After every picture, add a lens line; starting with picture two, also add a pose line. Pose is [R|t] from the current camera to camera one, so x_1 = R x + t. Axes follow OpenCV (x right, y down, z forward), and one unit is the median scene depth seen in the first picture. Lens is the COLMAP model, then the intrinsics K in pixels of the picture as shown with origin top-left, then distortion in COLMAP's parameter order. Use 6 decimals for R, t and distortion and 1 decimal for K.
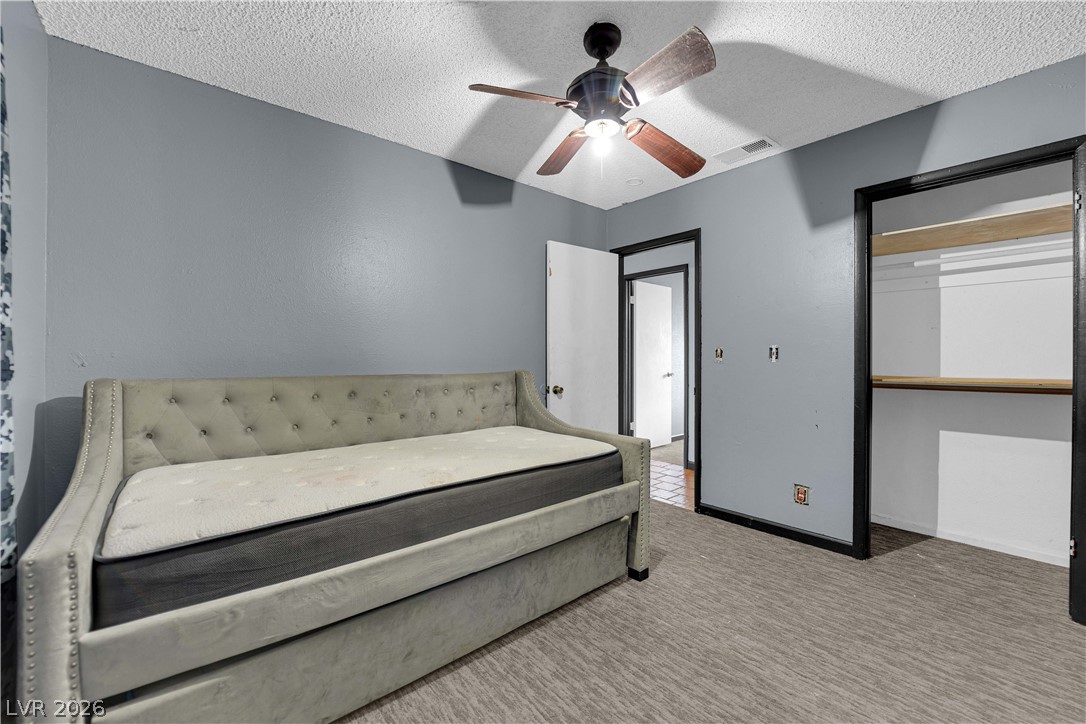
lens RADIAL K [[434.4, 0, 545.0], [0, 434.4, 361.3], [0, 0, 1]] dist [-0.013892, -0.002350]
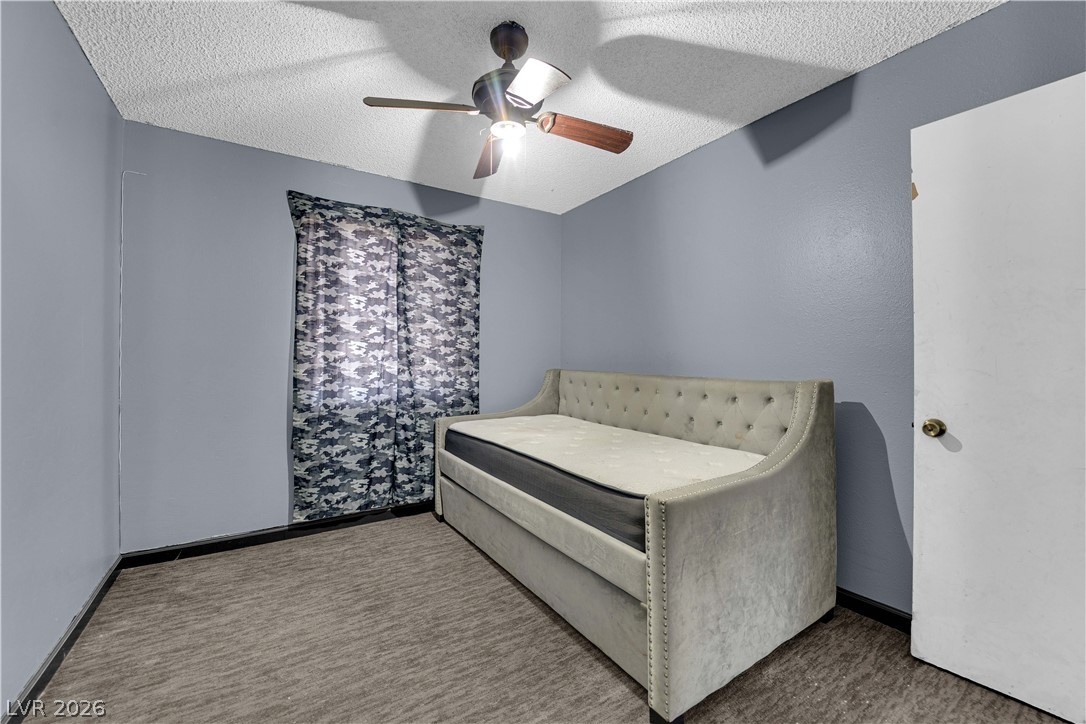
lens RADIAL K [[434.4, 0, 545.1], [0, 434.4, 362.1], [0, 0, 1]] dist [-0.013892, -0.002350]
pose [[-0.119290, 0.011969, -0.992787, 1.063162], [-0.015376, 0.999785, 0.013901, -0.016121], [0.992740, 0.016923, -0.119080, 1.154889]]
